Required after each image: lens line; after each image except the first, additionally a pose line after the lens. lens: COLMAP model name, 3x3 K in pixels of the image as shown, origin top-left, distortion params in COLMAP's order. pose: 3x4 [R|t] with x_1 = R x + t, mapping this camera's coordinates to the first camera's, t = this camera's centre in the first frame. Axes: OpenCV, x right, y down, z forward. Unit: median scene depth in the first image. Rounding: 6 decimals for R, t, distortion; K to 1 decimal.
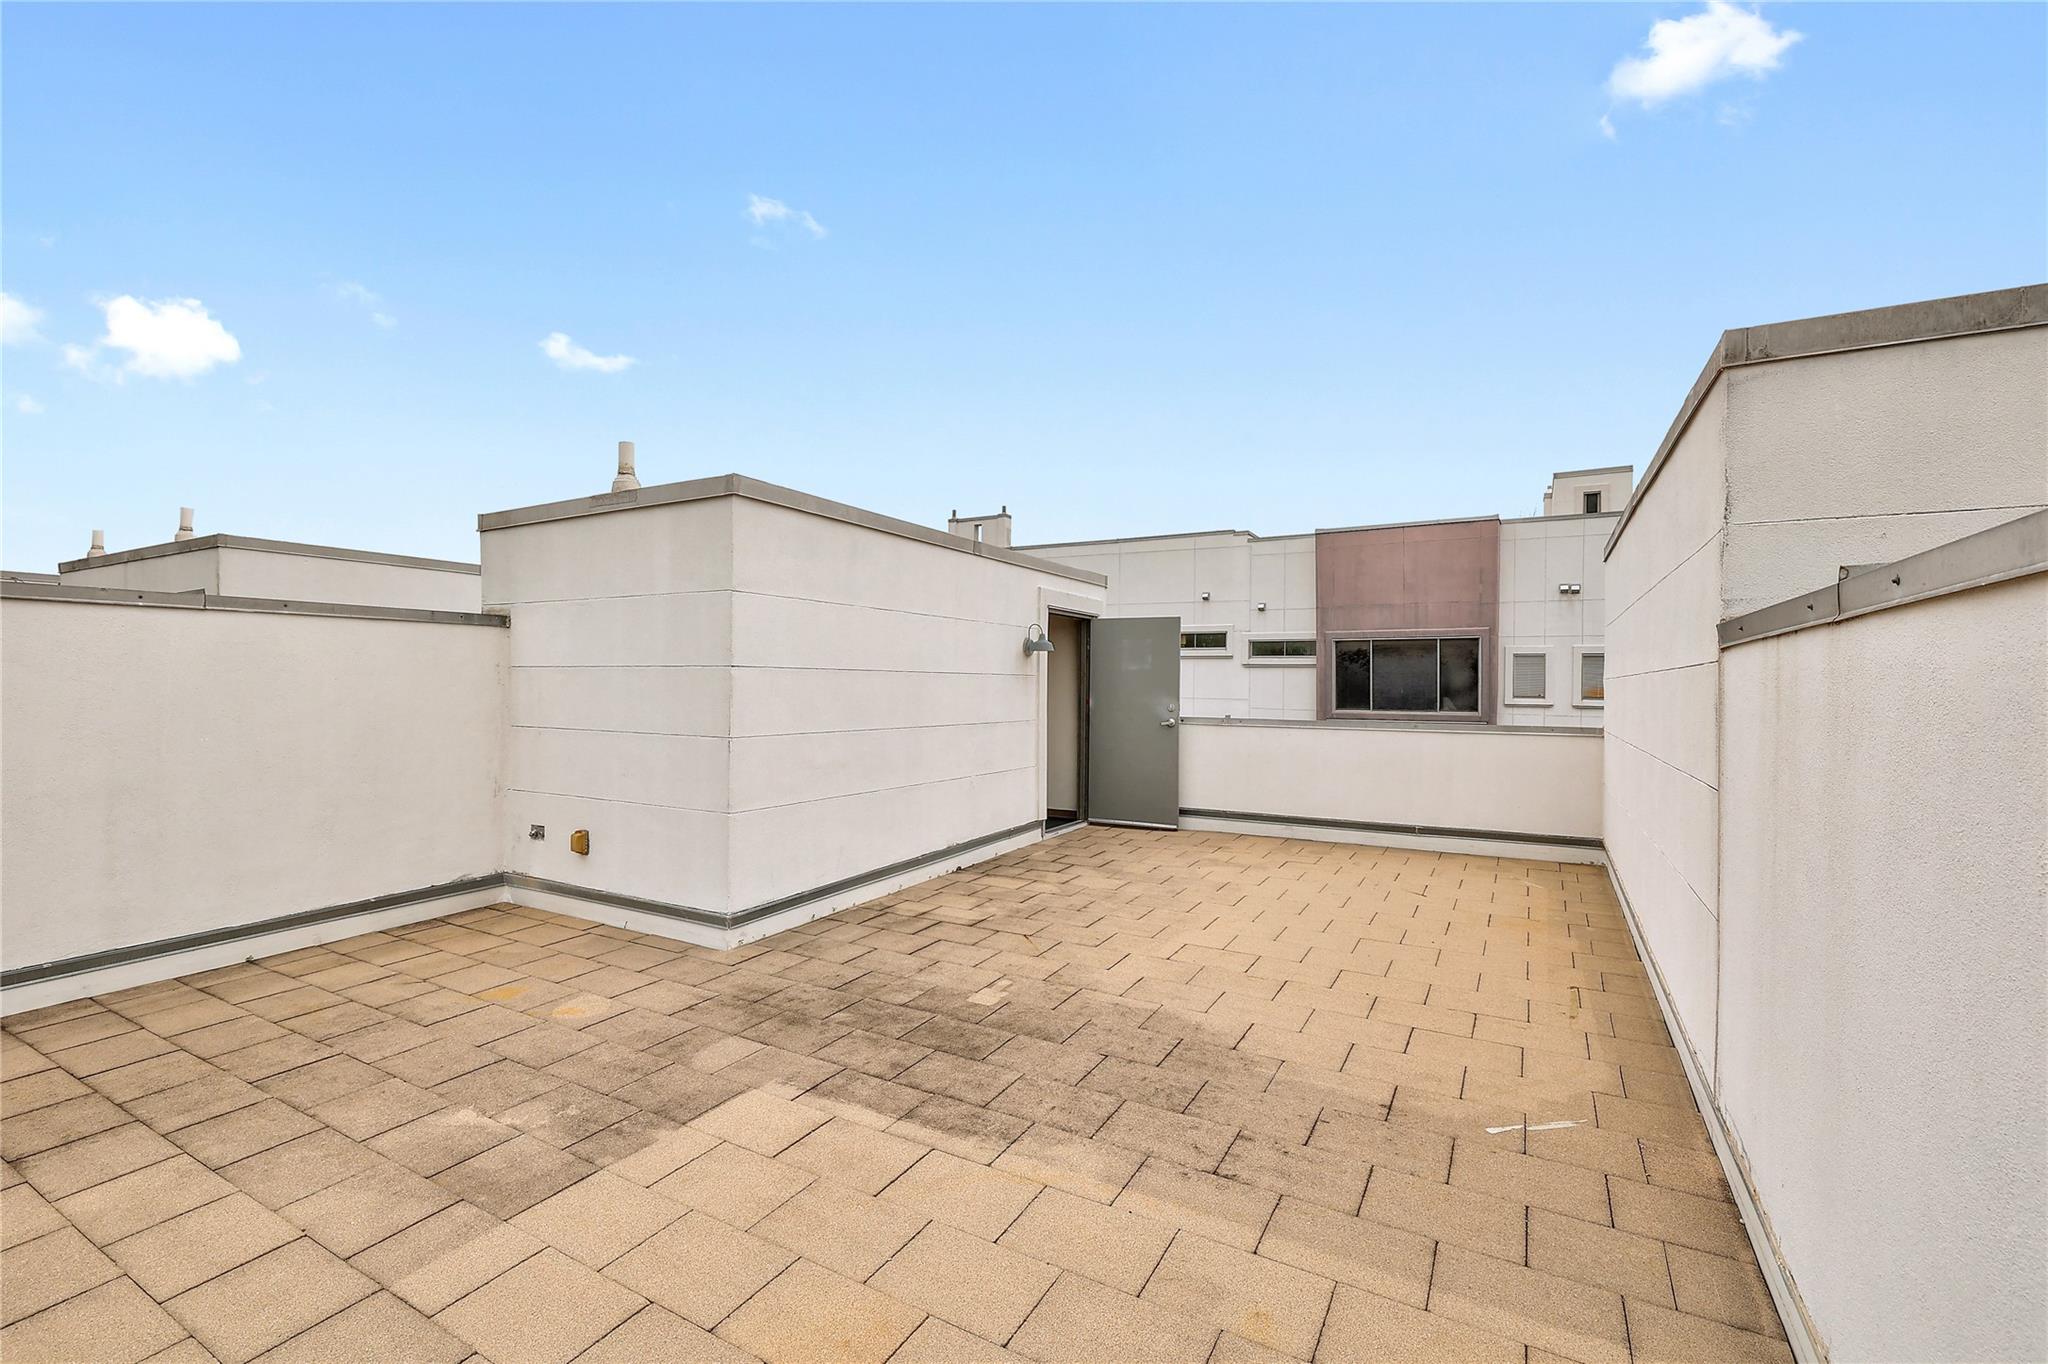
lens RADIAL K [[895.0, 0, 1026.0], [0, 895.0, 677.7], [0, 0, 1]] dist [-0.007622, 0.001157]
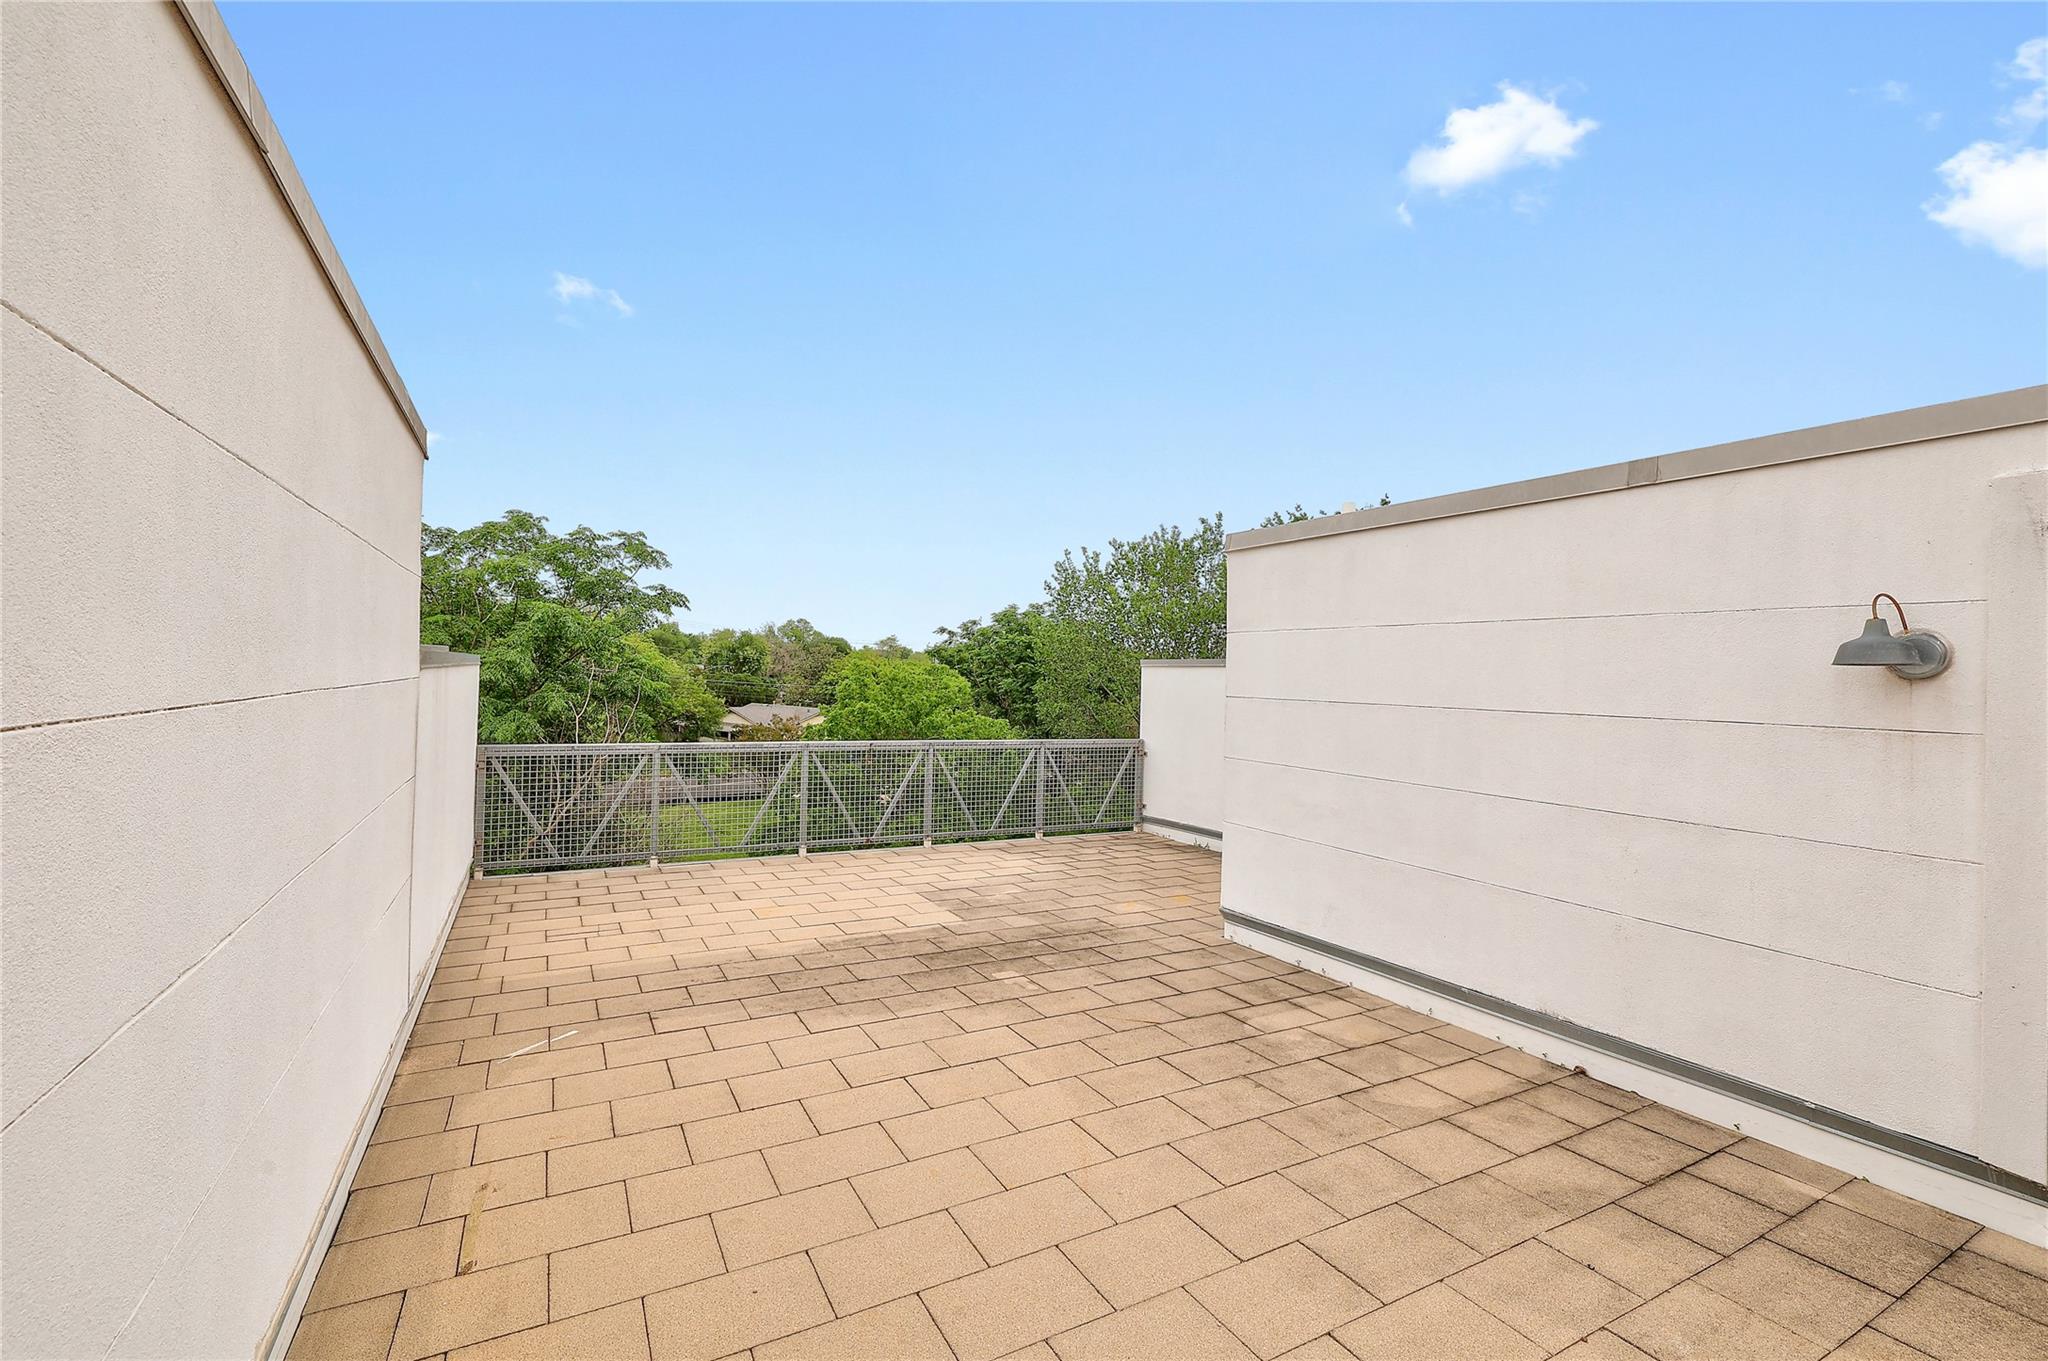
lens RADIAL K [[895.0, 0, 1032.6], [0, 895.0, 682.7], [0, 0, 1]] dist [-0.007622, 0.001157]
pose [[-0.532438, -0.020540, -0.846220, 0.939208], [-0.029464, 0.999549, -0.005723, -0.018504], [0.845956, 0.021886, -0.532803, 1.650923]]
